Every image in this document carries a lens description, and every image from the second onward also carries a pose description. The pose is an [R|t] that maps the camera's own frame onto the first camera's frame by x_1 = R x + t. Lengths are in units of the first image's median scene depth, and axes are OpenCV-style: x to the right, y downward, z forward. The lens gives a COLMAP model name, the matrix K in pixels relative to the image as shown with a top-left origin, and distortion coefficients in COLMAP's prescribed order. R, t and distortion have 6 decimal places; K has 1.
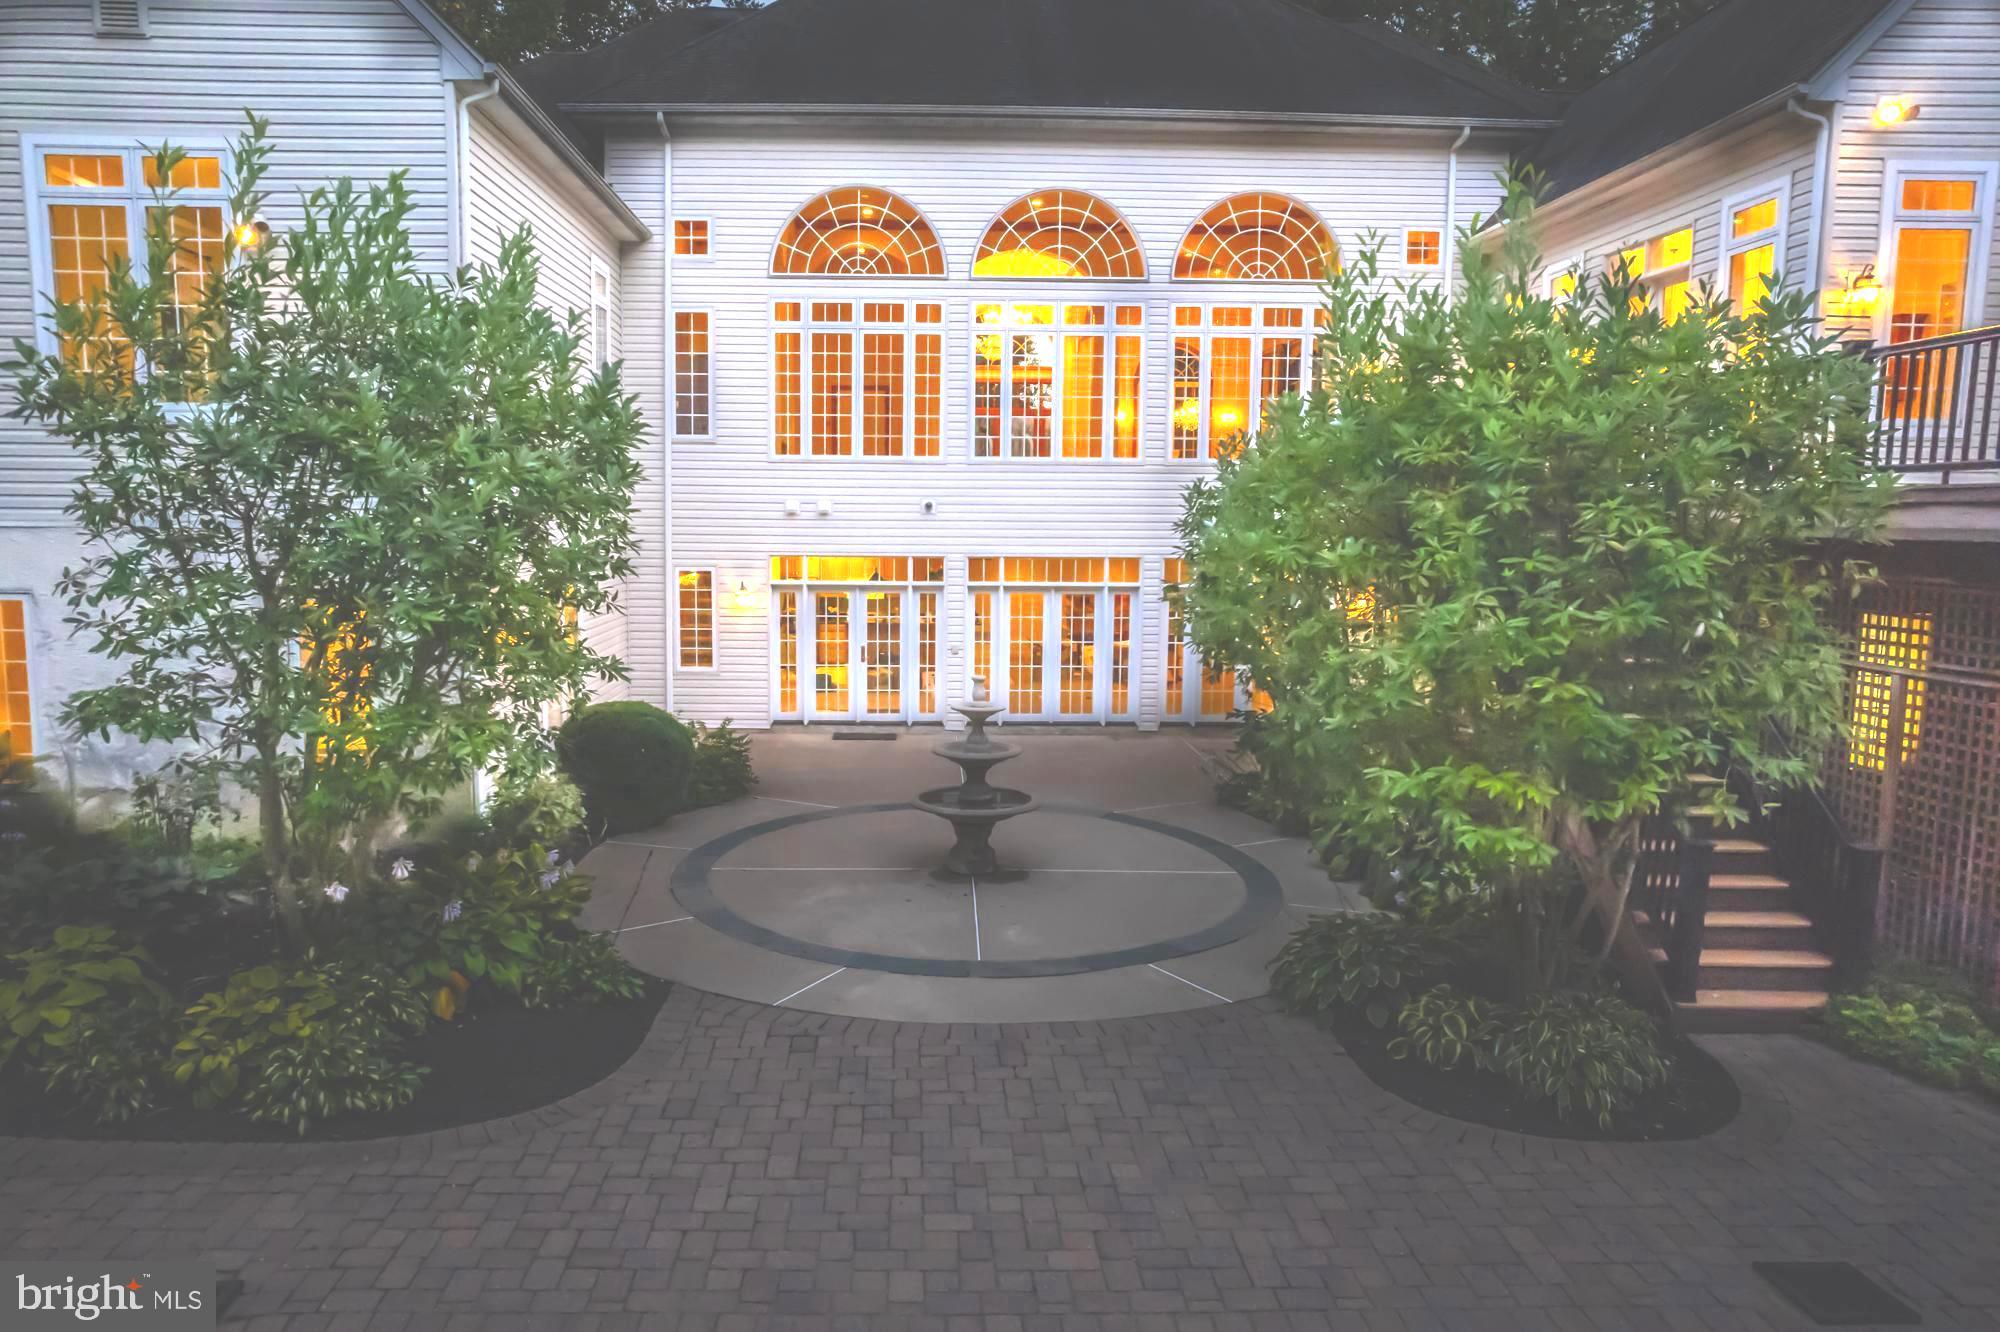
lens RADIAL K [[1332.8, 0, 925.4], [0, 1332.8, 667.0], [0, 0, 1]] dist [-0.060517, 0.037171]
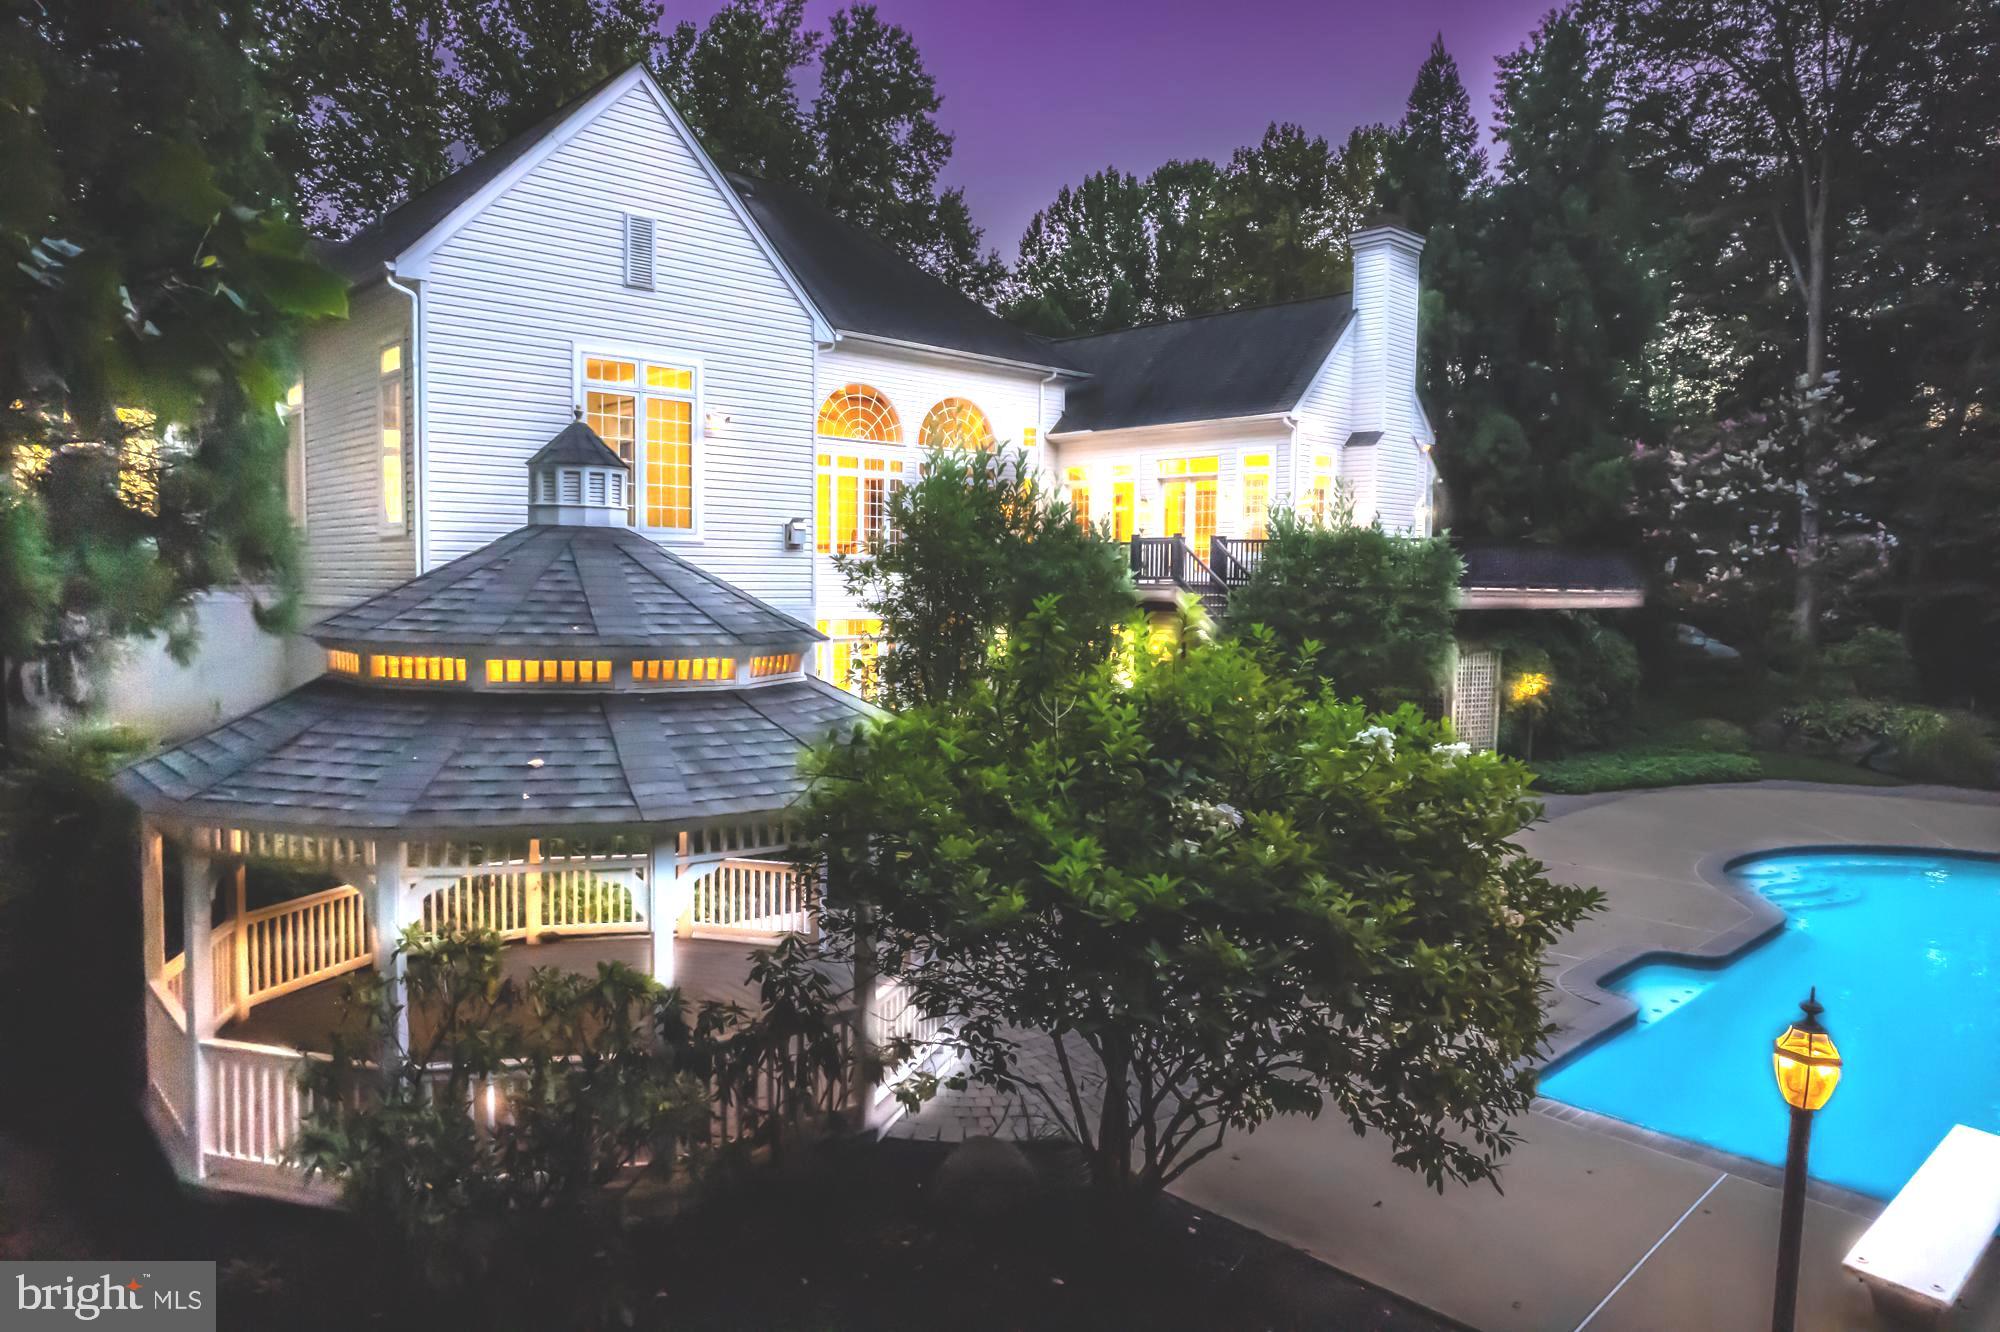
lens RADIAL K [[1283.7, 0, 1007.2], [0, 1283.7, 662.1], [0, 0, 1]] dist [-0.047748, 0.005006]
pose [[0.735495, -0.042562, 0.676192, -0.798461], [0.071376, 0.997339, -0.014859, 0.000718], [-0.673761, 0.059193, 0.736575, -0.206456]]
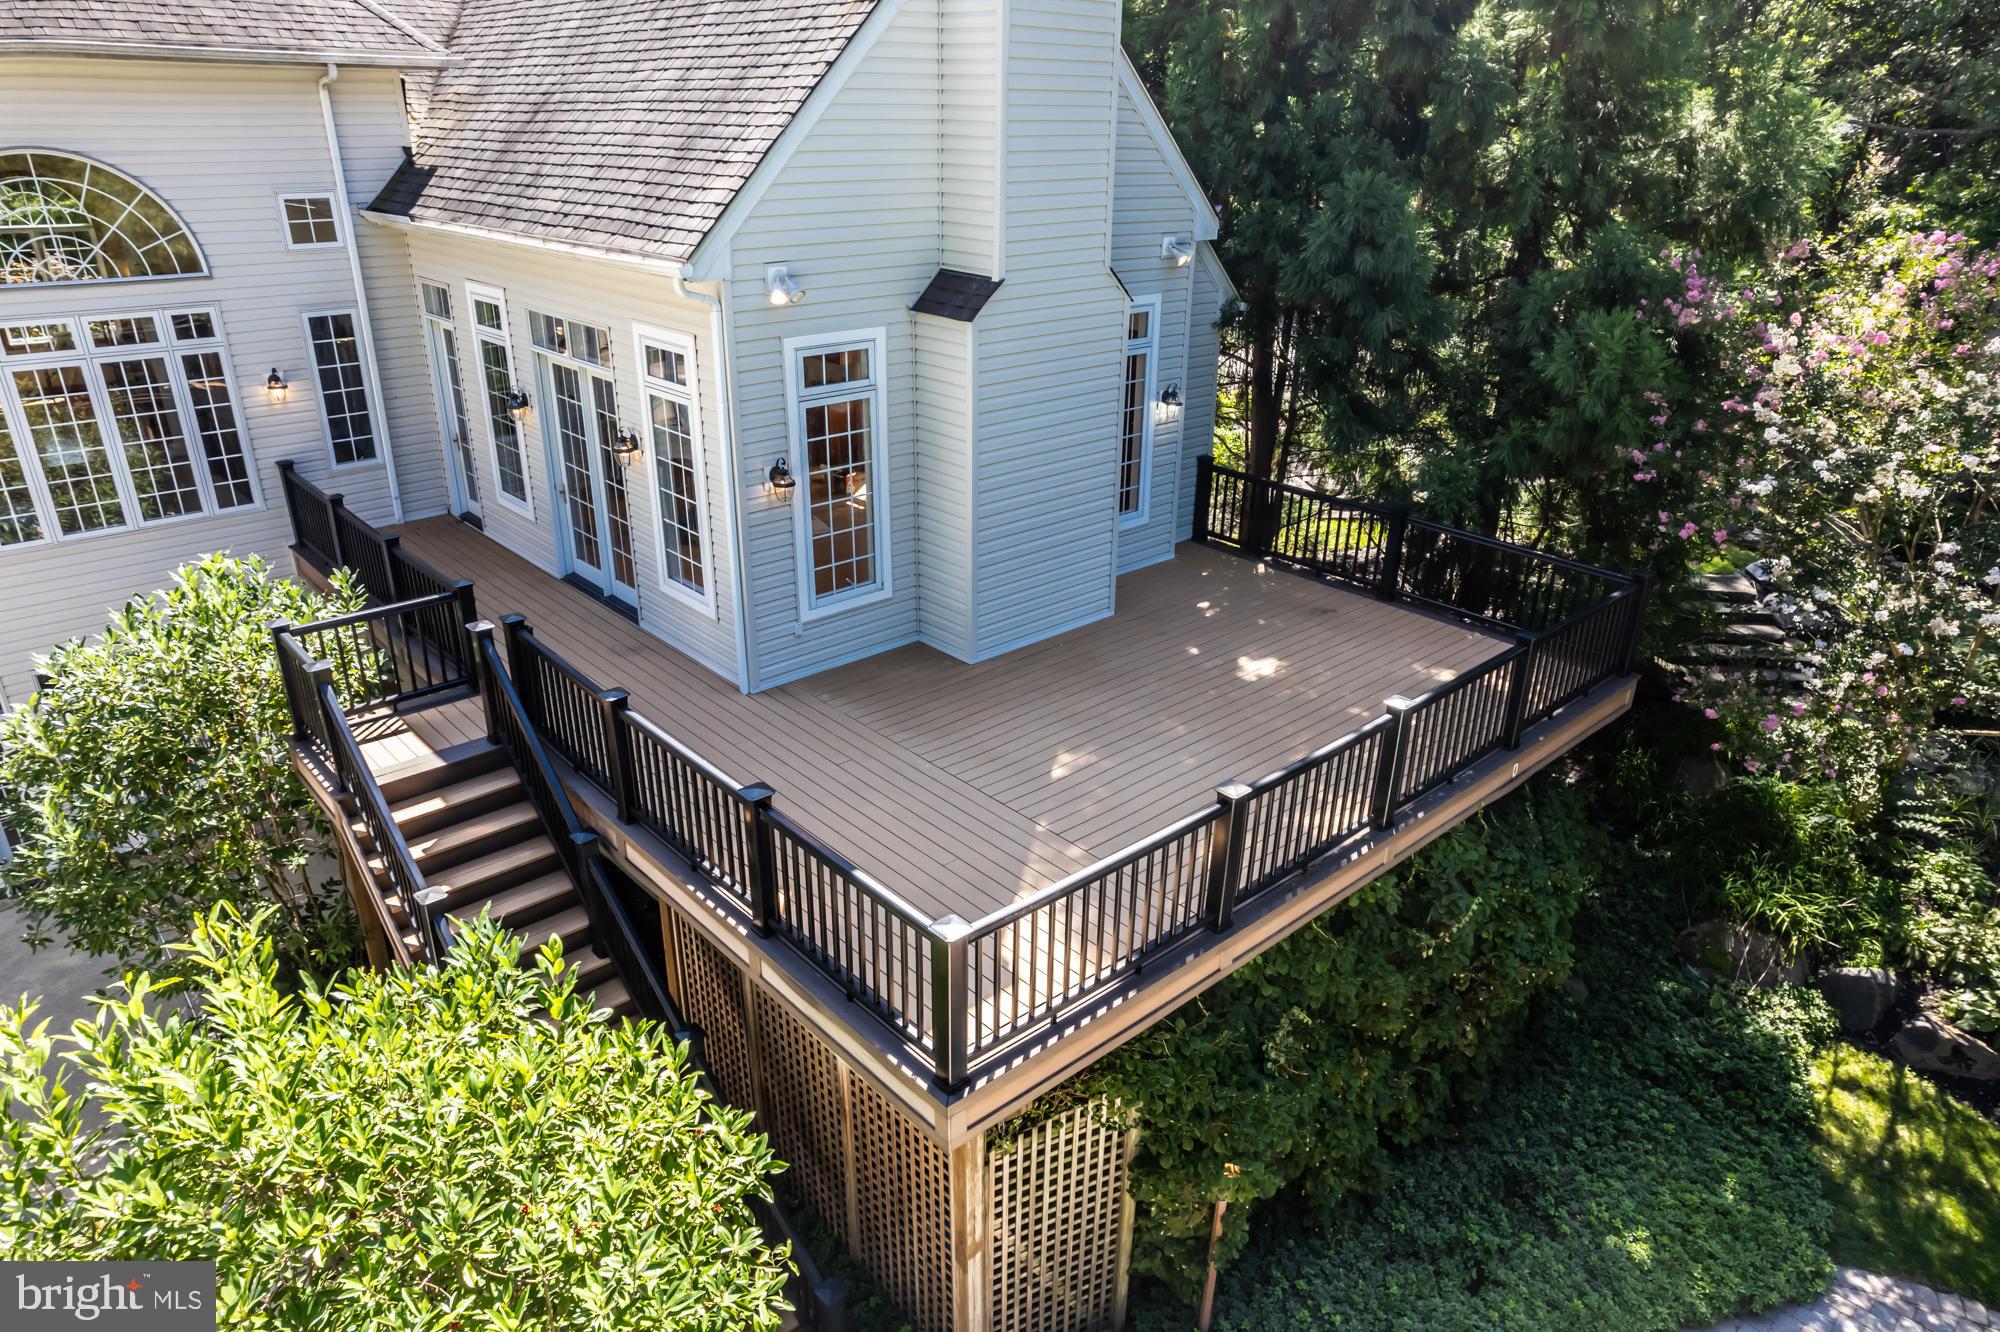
lens RADIAL K [[1289.5, 0, 1000.0], [0, 1289.5, 666.0], [0, 0, 1]] dist [-0.085722, 0.100667]
pose [[0.752997, -0.266596, 0.601600, 0.164769], [0.074205, 0.942823, 0.324929, -0.283716], [-0.653827, -0.200029, 0.729725, 0.136155]]
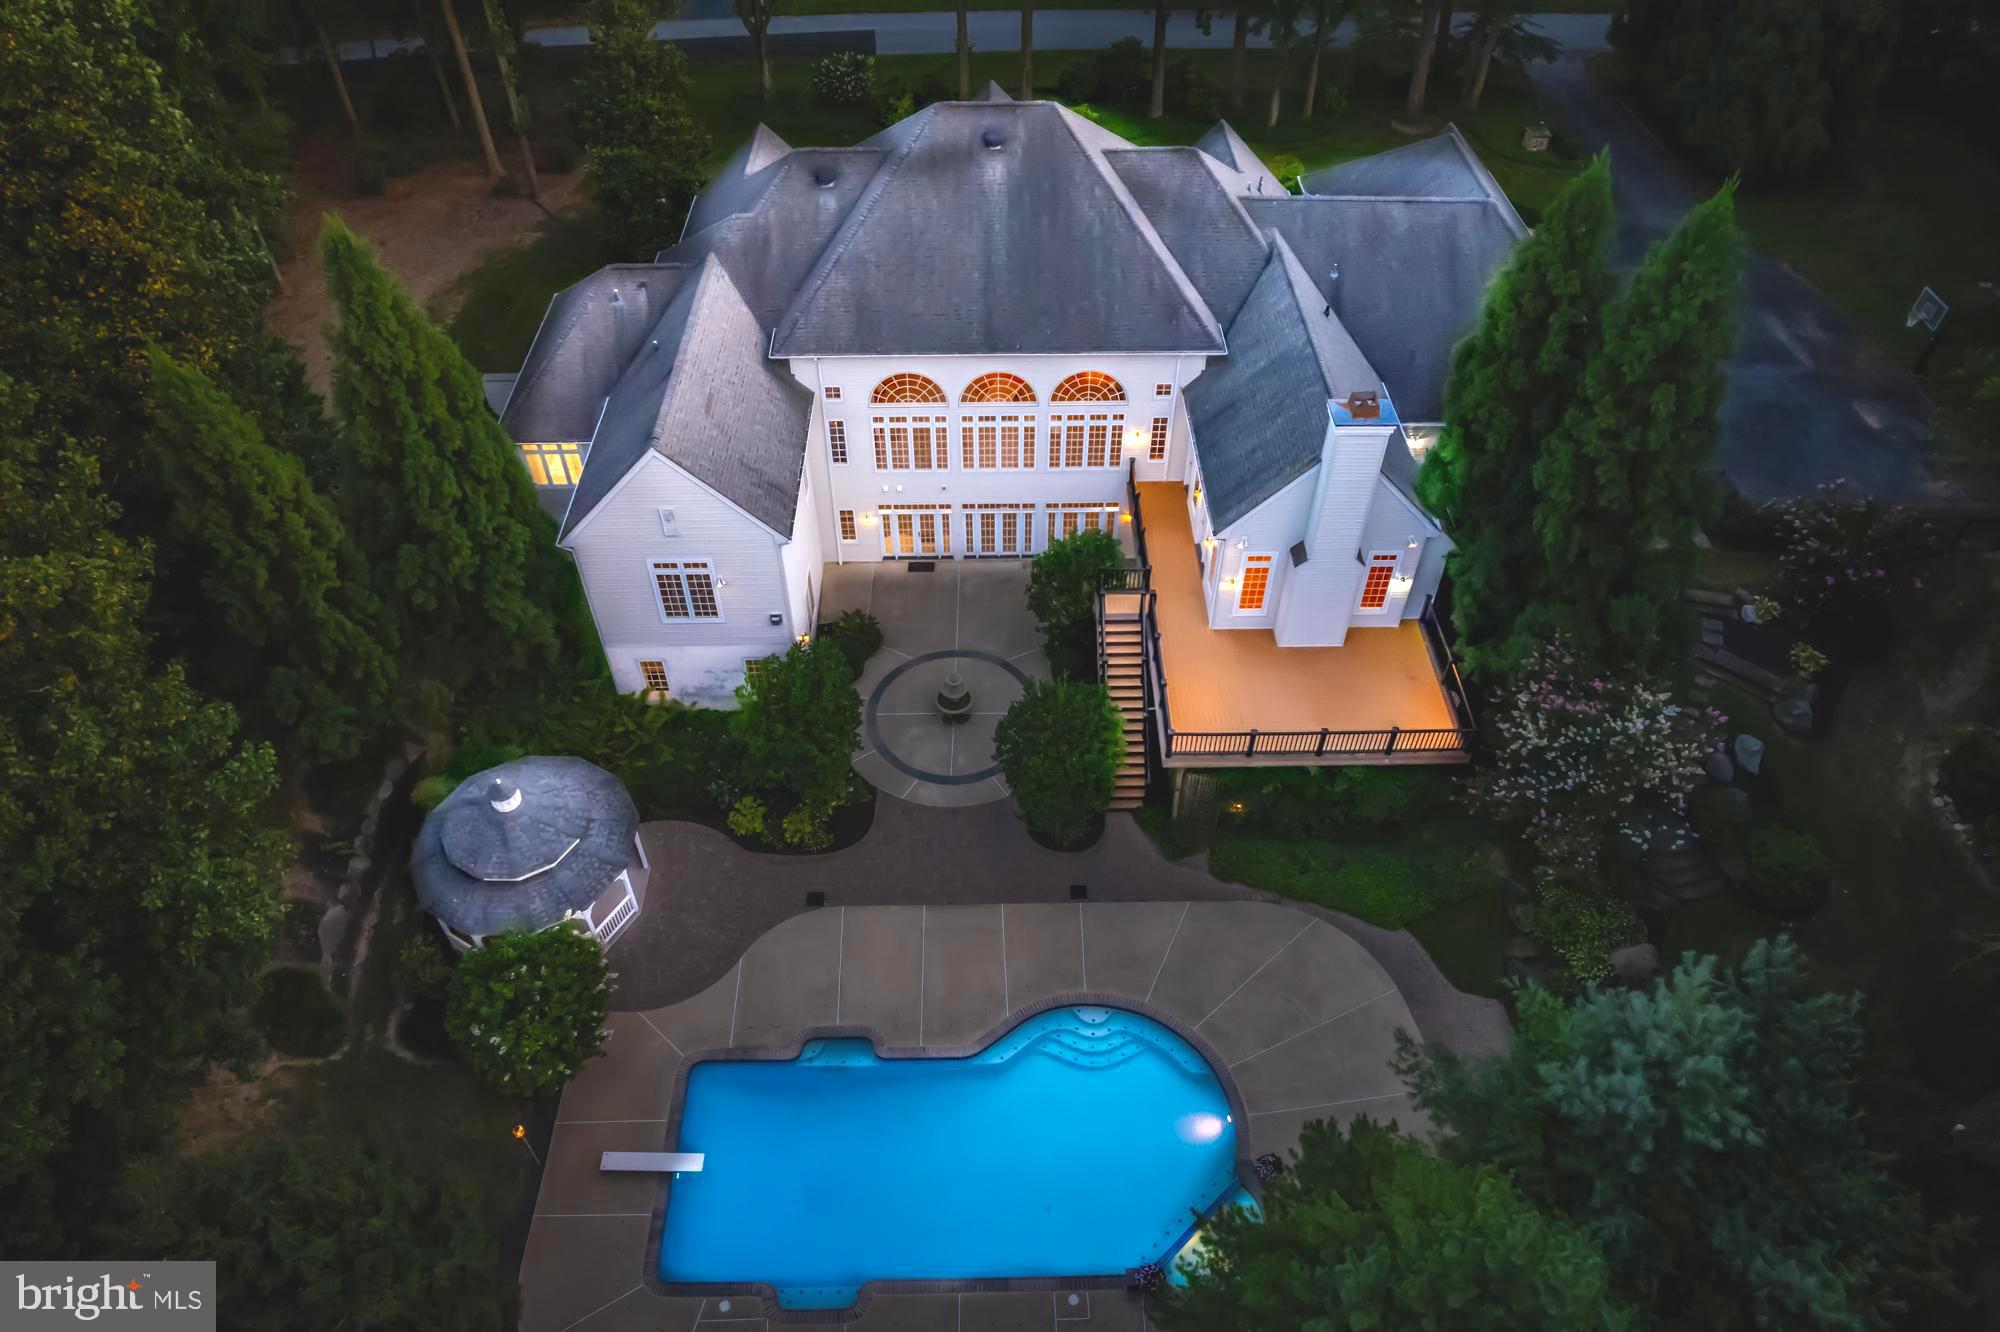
lens RADIAL K [[1283.7, 0, 1007.2], [0, 1283.7, 662.1], [0, 0, 1]] dist [-0.047748, 0.005006]
pose [[0.999977, -0.006728, 0.000113, 0.112450], [0.005166, 0.778373, 0.627781, -1.314172], [-0.004312, -0.627766, 0.778390, -0.956625]]
